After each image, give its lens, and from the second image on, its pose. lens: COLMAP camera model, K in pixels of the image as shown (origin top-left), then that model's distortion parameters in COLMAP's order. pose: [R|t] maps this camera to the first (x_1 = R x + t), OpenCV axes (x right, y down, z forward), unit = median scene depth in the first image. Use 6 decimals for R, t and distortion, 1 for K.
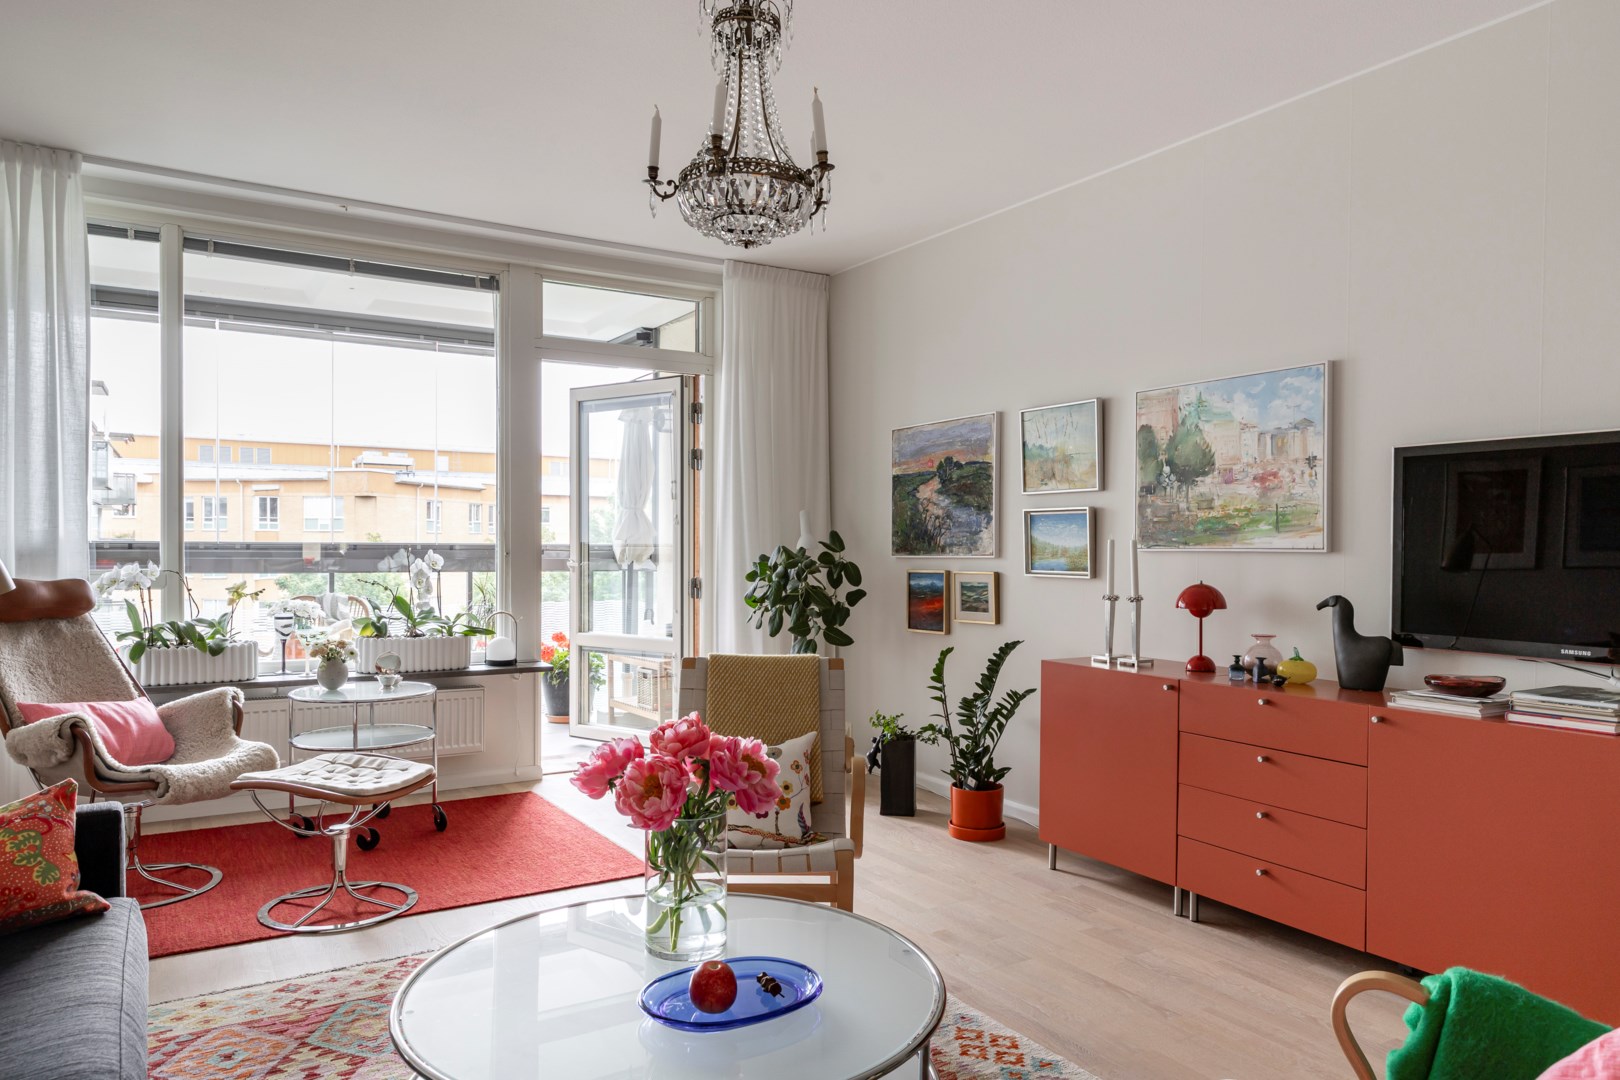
lens RADIAL K [[1117.1, 0, 813.1], [0, 1117.1, 541.7], [0, 0, 1]] dist [-0.010434, -0.008665]
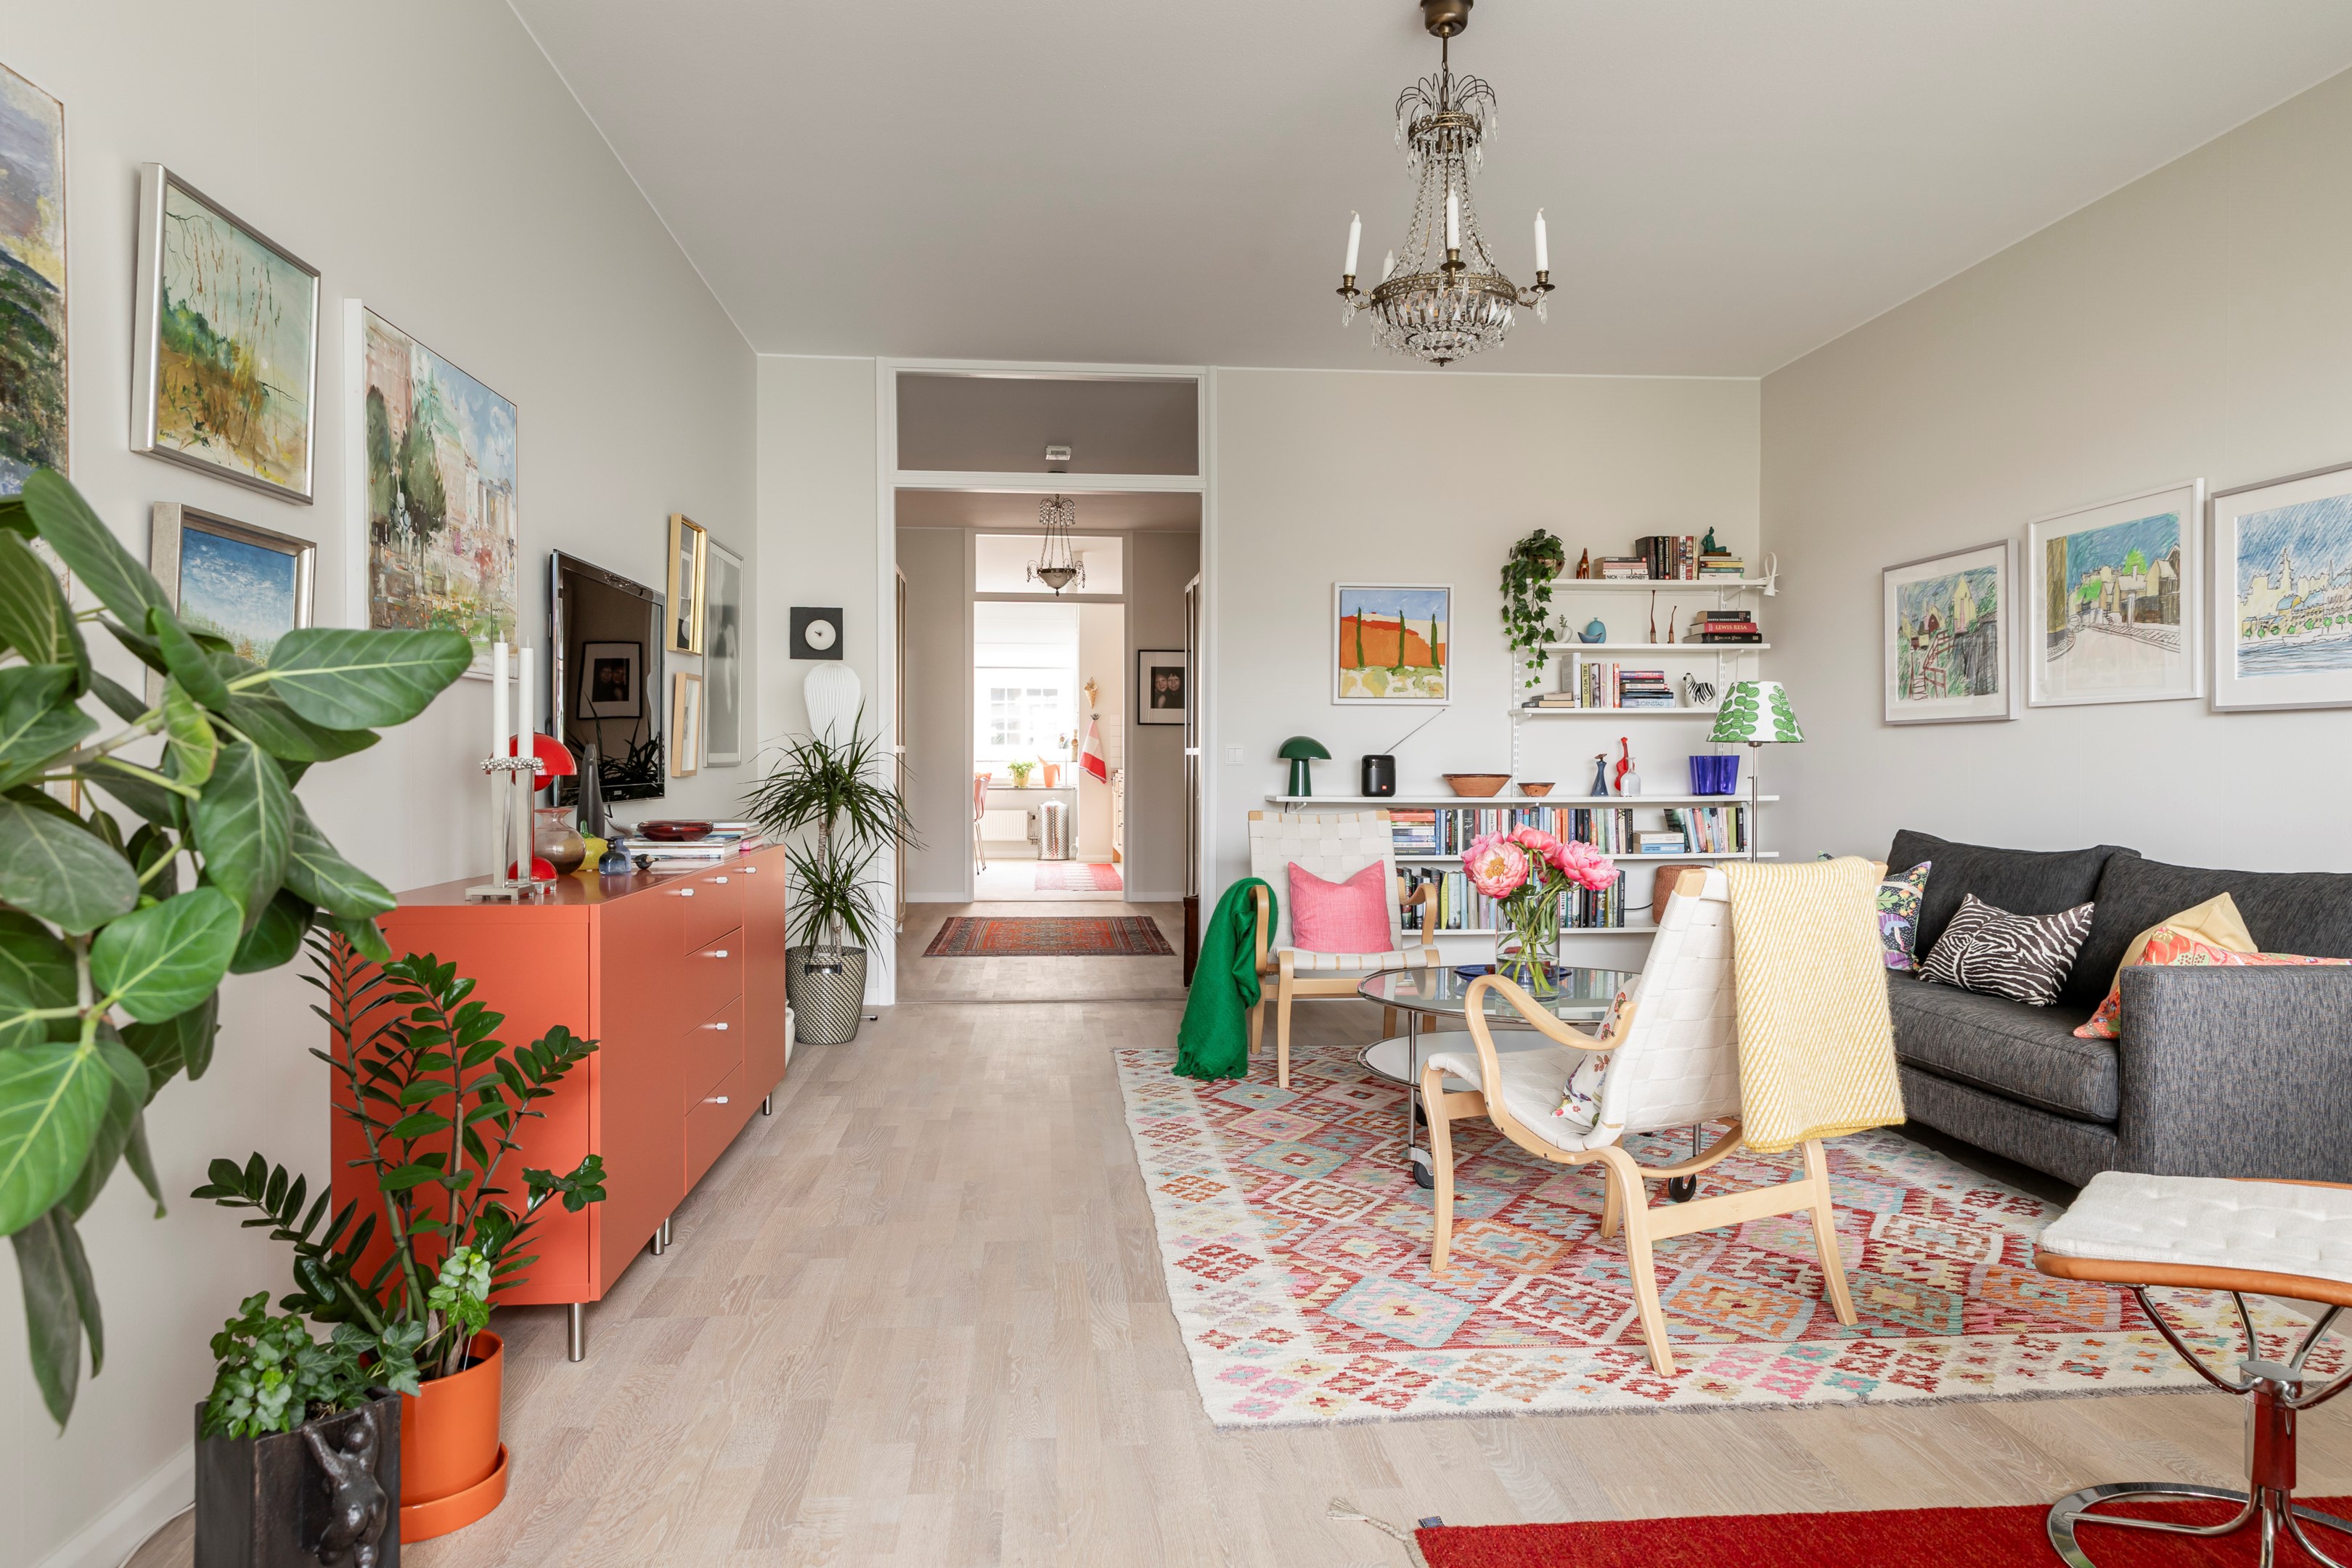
lens RADIAL K [[1621.9, 0, 1183.1], [0, 1621.9, 778.9], [0, 0, 1]] dist [-0.010434, -0.008665]
pose [[-0.902486, -0.010889, 0.430581, -0.396629], [-0.006773, 0.999916, 0.011091, 0.063283], [-0.430666, 0.007093, -0.902484, 2.020956]]
